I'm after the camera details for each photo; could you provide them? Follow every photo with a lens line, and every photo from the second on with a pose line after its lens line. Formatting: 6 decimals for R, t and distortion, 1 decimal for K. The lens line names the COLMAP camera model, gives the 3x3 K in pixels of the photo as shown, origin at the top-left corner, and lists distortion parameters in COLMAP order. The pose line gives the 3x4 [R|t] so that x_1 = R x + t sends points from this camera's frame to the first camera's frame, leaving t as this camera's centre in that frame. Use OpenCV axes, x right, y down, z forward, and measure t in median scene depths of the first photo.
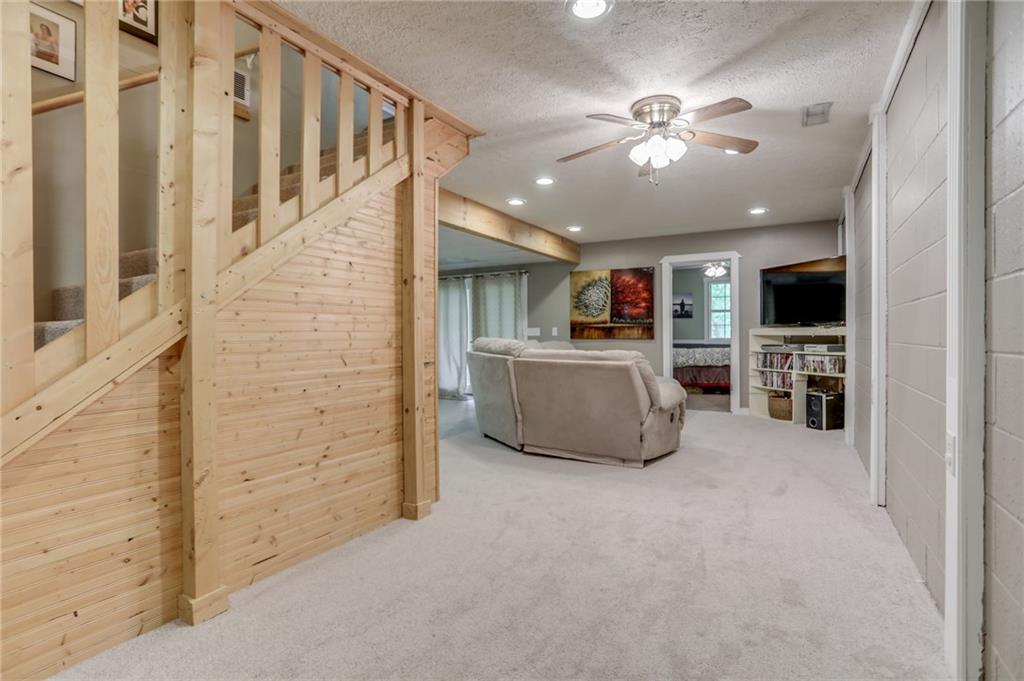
lens RADIAL K [[502.3, 0, 511.4], [0, 502.3, 335.3], [0, 0, 1]] dist [-0.031028, 0.015371]
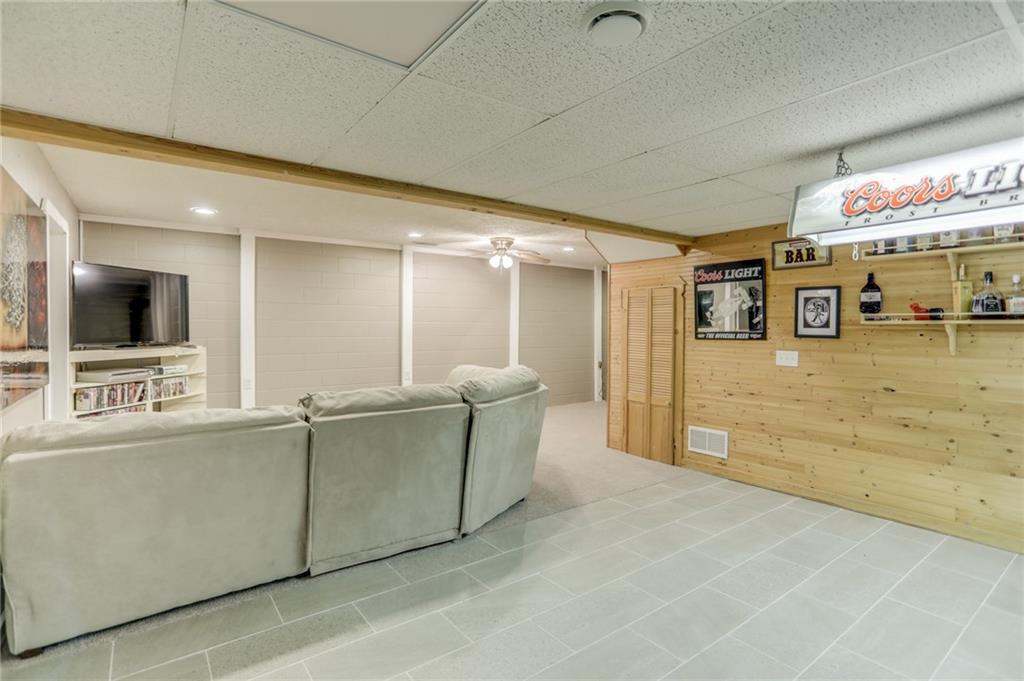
lens RADIAL K [[502.3, 0, 512.0], [0, 502.3, 340.8], [0, 0, 1]] dist [-0.031028, 0.015371]
pose [[-0.916405, -0.012251, 0.400064, -0.354611], [-0.001014, 0.999599, 0.028287, -0.057119], [-0.400251, 0.025517, -0.916050, 1.580290]]
